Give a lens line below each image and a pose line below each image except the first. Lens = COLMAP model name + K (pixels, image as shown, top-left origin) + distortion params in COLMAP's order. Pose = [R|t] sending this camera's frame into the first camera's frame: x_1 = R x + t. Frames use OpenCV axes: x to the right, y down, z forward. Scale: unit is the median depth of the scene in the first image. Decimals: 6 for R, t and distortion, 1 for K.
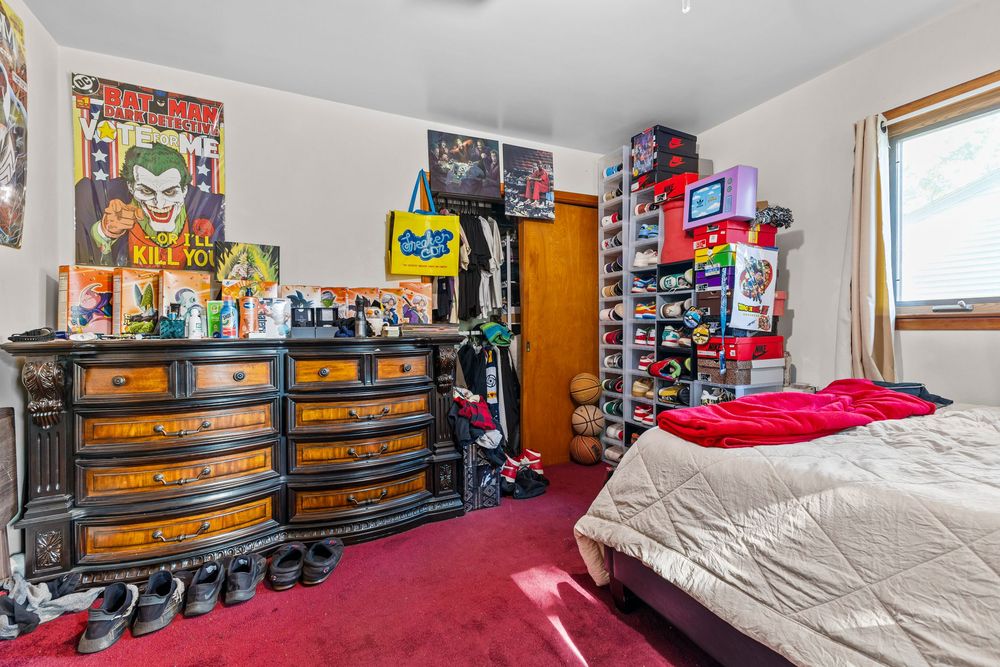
lens RADIAL K [[430.0, 0, 499.0], [0, 430.0, 326.3], [0, 0, 1]] dist [0.017652, -0.007076]
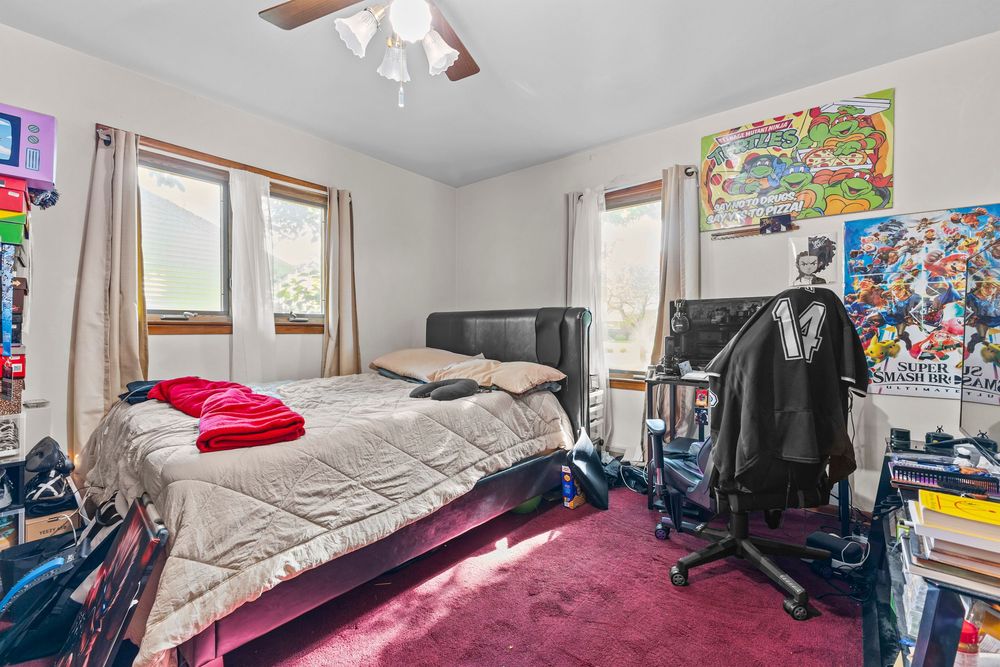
lens RADIAL K [[430.0, 0, 499.0], [0, 430.0, 326.3], [0, 0, 1]] dist [0.017652, -0.007076]
pose [[-0.425586, 0.015041, 0.904793, -0.805183], [0.000832, 0.999868, -0.016230, 0.010274], [-0.904918, -0.006154, -0.425542, 1.092521]]
